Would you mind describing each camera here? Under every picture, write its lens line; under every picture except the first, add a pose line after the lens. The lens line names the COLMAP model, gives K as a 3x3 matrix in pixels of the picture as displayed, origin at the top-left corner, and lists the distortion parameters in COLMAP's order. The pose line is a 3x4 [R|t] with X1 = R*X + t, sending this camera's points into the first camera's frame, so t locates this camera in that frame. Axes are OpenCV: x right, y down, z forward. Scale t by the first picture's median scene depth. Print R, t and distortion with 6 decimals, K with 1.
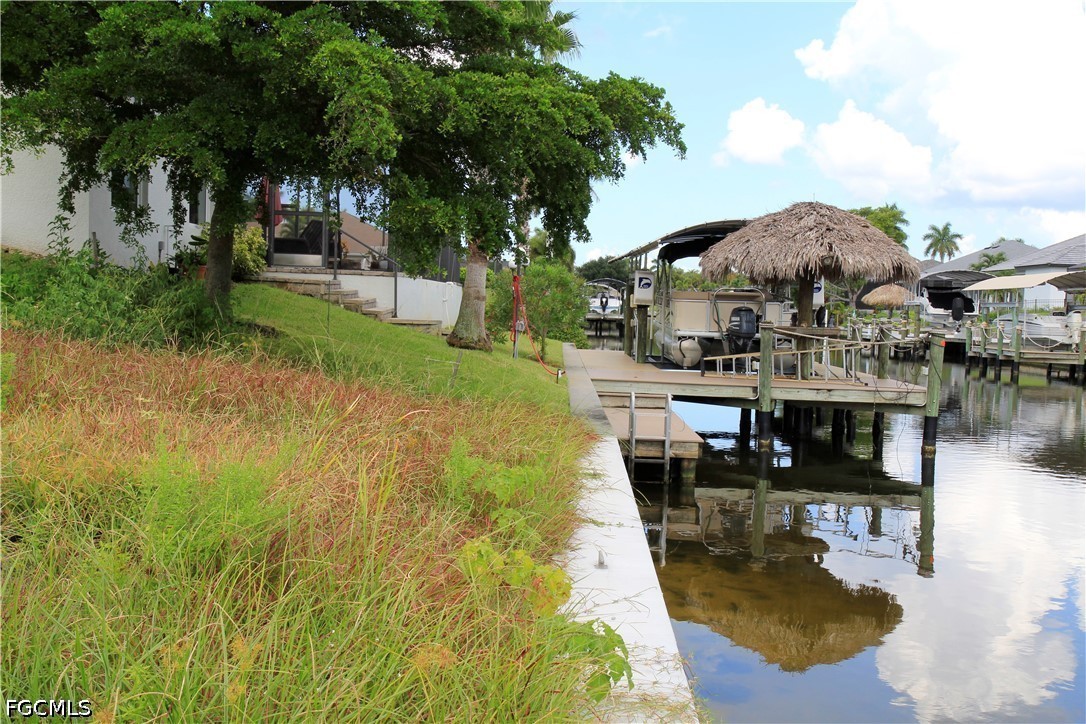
lens RADIAL K [[1218.6, 0, 543.0], [0, 1218.6, 362.0], [0, 0, 1]] dist [0.012039, 0.277748]
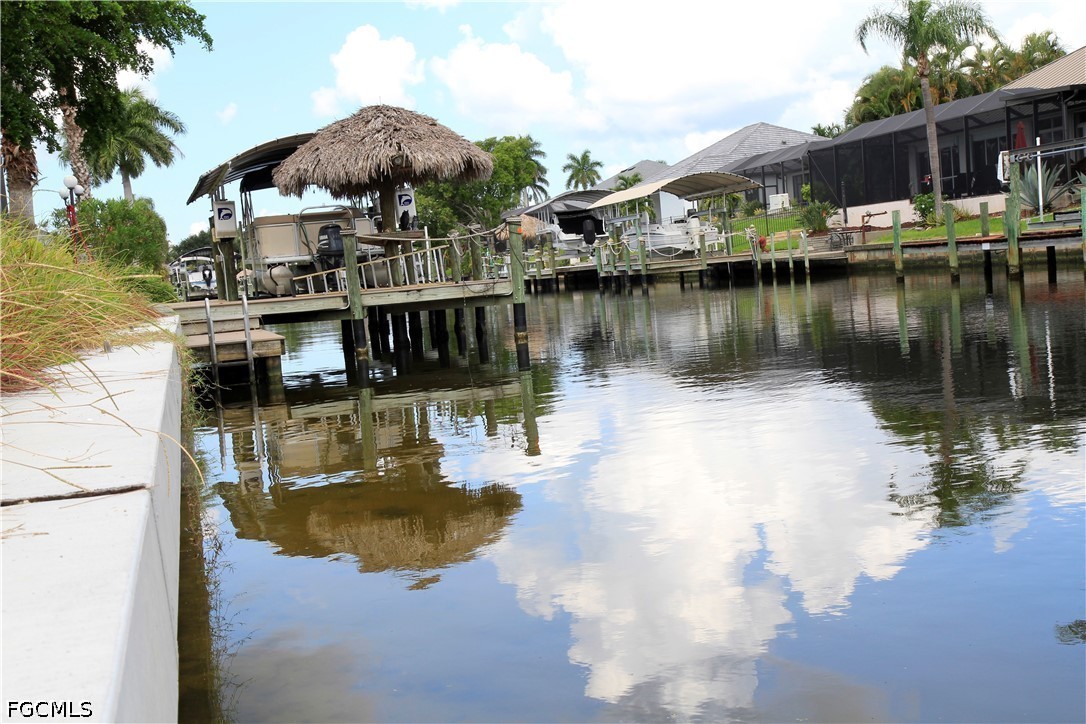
lens RADIAL K [[1433.8, 0, 543.0], [0, 1433.8, 362.0], [0, 0, 1]] dist [0.118562, 0.006595]
pose [[0.955966, -0.135260, 0.260448, 0.014683], [0.132206, 0.990789, 0.029293, 0.051240], [-0.262011, 0.006430, 0.965043, -0.137936]]
